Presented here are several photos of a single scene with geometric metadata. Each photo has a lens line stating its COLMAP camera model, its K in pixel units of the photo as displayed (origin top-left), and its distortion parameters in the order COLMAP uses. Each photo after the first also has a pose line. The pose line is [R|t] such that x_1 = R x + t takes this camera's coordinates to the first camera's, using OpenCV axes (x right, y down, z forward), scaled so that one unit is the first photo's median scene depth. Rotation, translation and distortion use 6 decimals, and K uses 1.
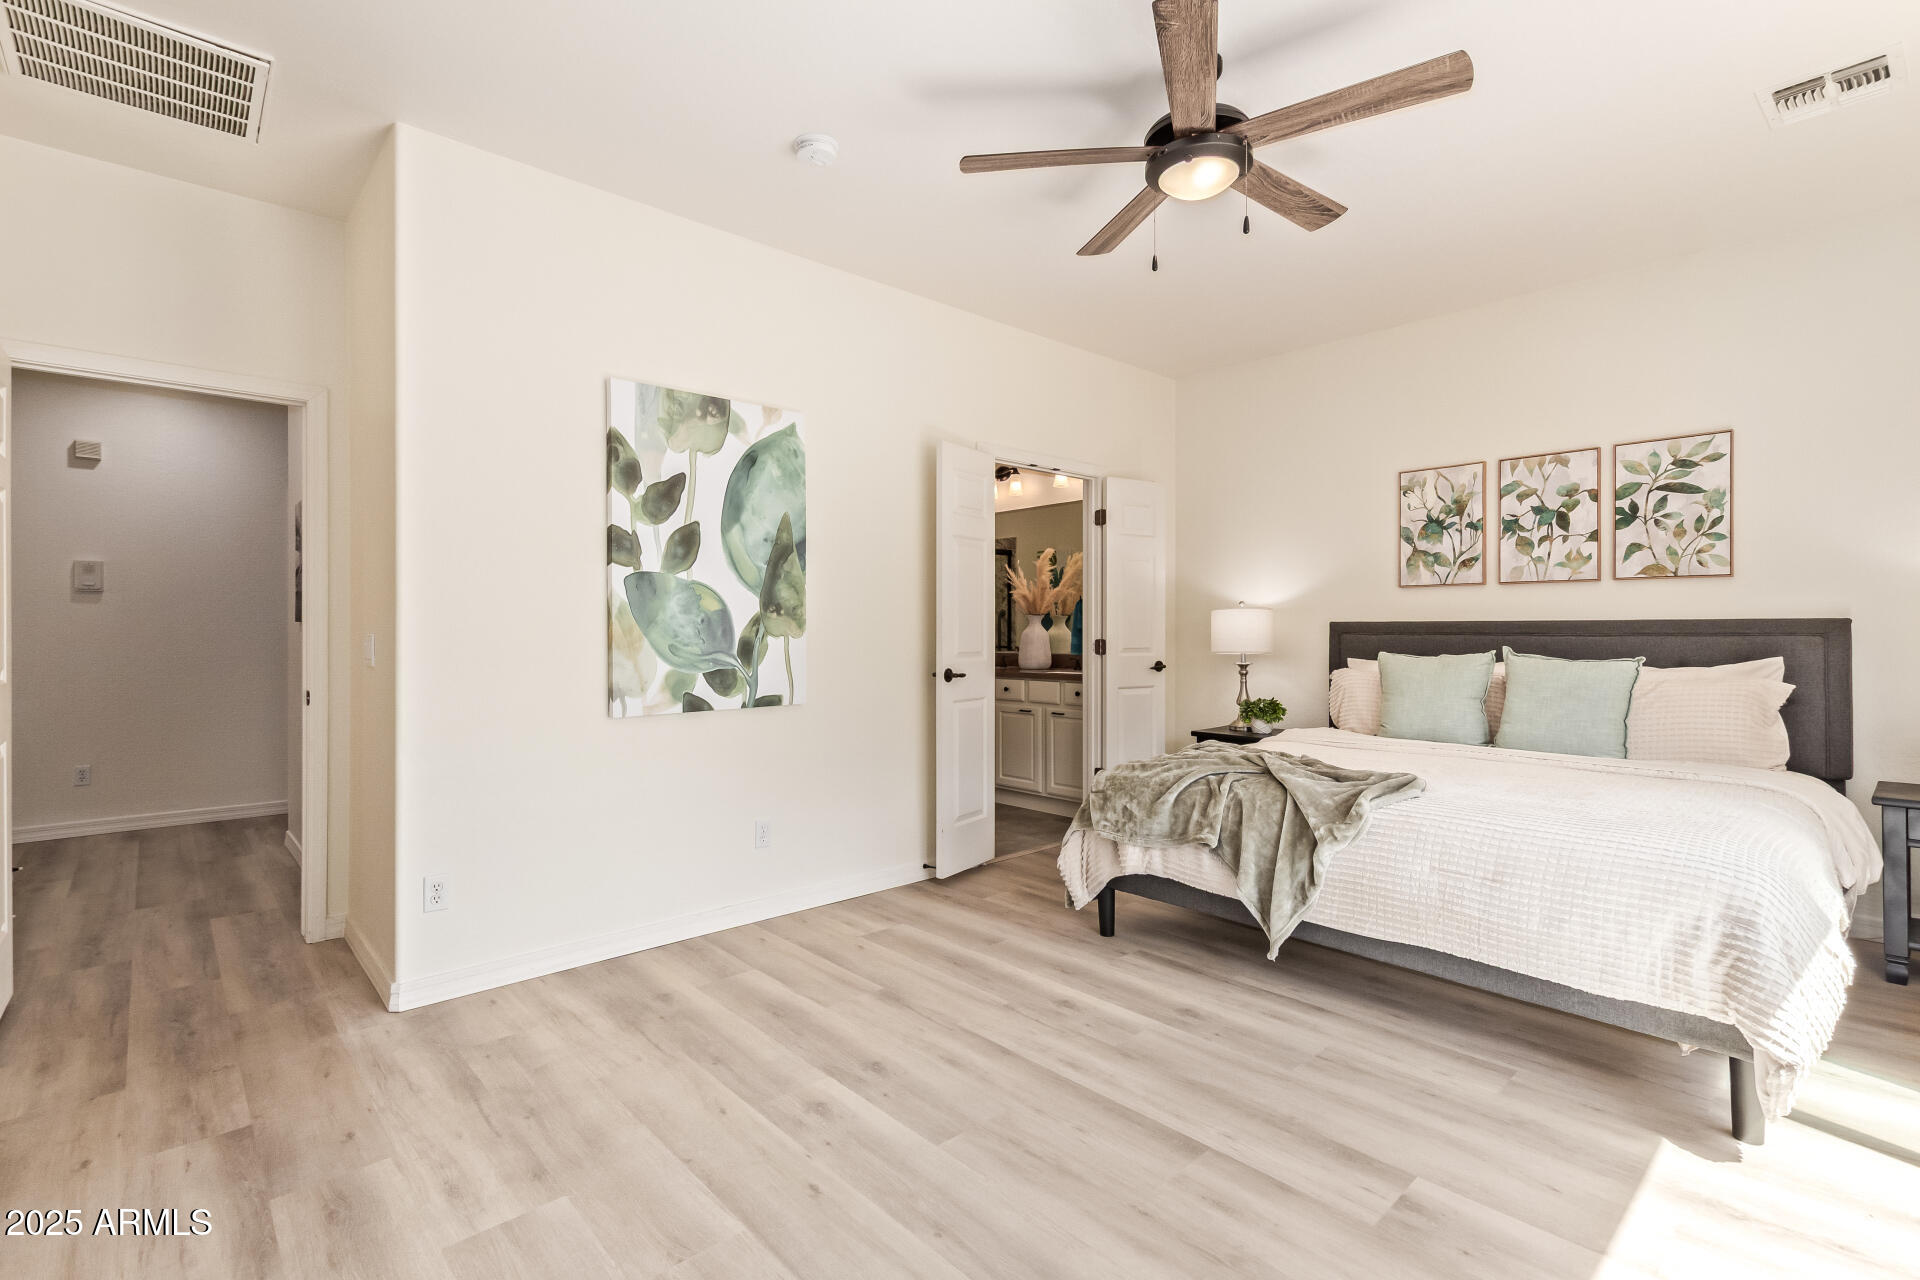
lens RADIAL K [[879.0, 0, 962.9], [0, 879.0, 636.8], [0, 0, 1]] dist [0.005686, -0.001413]
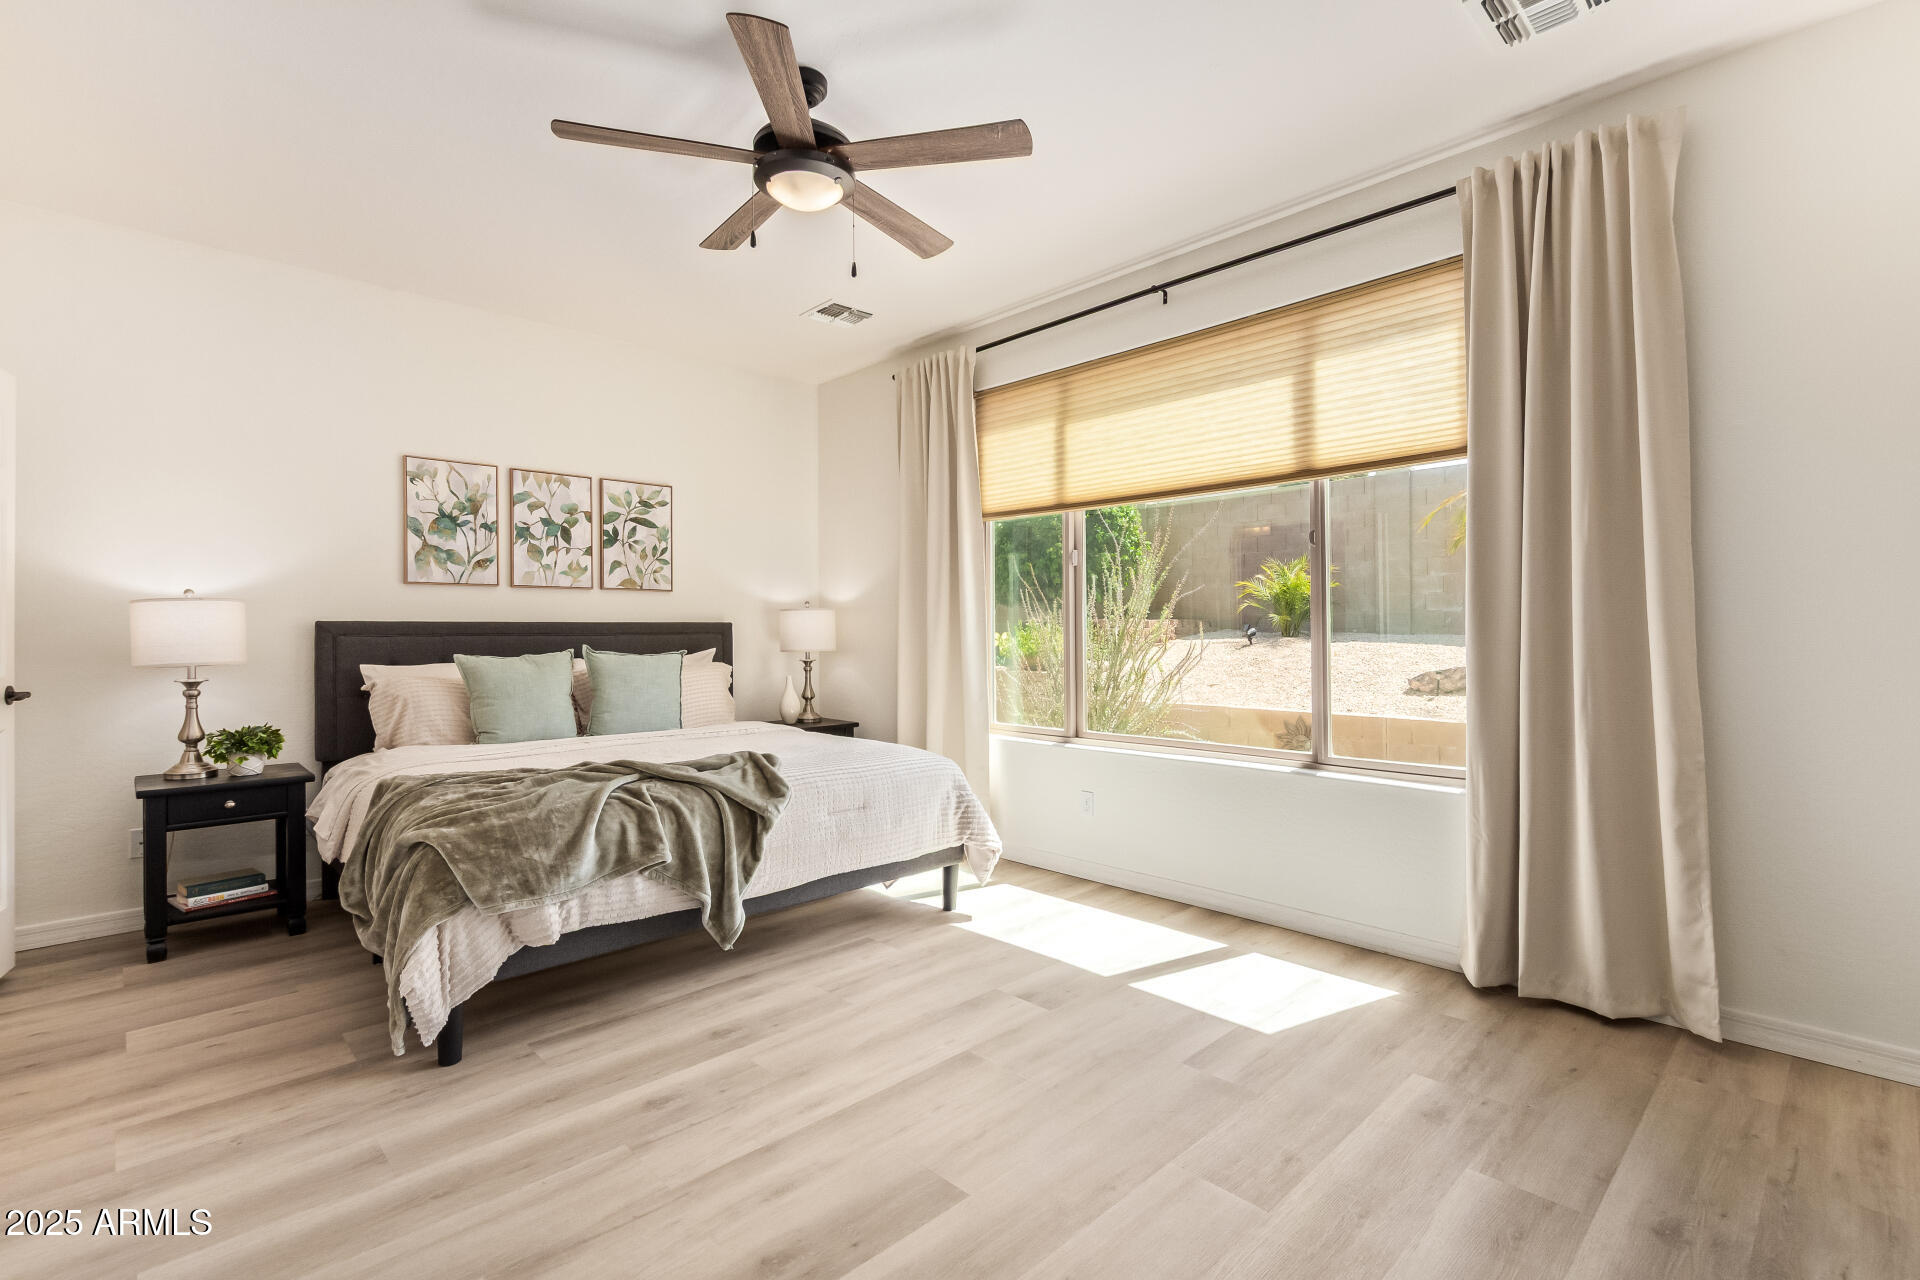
lens RADIAL K [[879.0, 0, 962.4], [0, 879.0, 632.4], [0, 0, 1]] dist [0.005686, -0.001413]
pose [[-0.019617, -0.001652, 0.999806, -0.489084], [0.011964, 0.999927, 0.001887, -0.001279], [-0.999736, 0.011999, -0.019596, 0.533508]]
